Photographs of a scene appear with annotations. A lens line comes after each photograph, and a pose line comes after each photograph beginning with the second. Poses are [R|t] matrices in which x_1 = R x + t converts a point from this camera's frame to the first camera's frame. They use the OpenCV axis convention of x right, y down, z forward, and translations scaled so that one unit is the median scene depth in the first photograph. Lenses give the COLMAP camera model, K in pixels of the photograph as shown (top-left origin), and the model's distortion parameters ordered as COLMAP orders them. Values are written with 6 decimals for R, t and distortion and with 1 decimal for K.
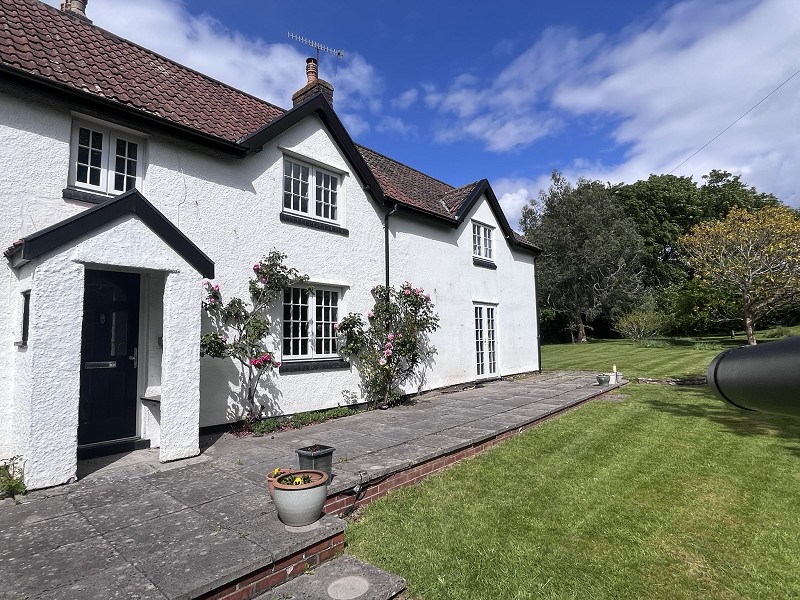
lens RADIAL K [[437.9, 0, 400.0], [0, 437.9, 300.0], [0, 0, 1]] dist [-0.002353, -0.001282]
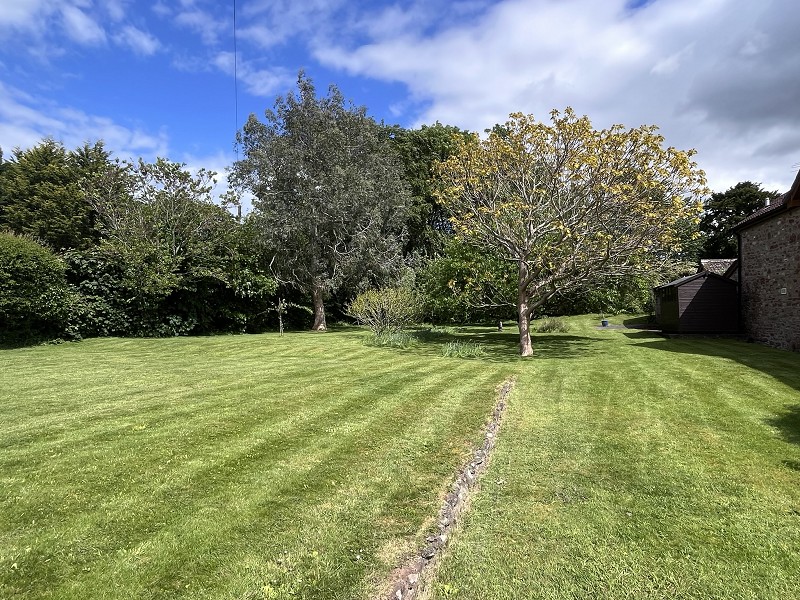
lens RADIAL K [[473.7, 0, 400.0], [0, 473.7, 300.0], [0, 0, 1]] dist [0.002127, 0.001211]
pose [[0.904875, 0.046692, 0.423108, 1.007013], [-0.067826, 0.997082, 0.035023, 0.068886], [-0.420239, -0.060389, 0.905402, 1.317066]]
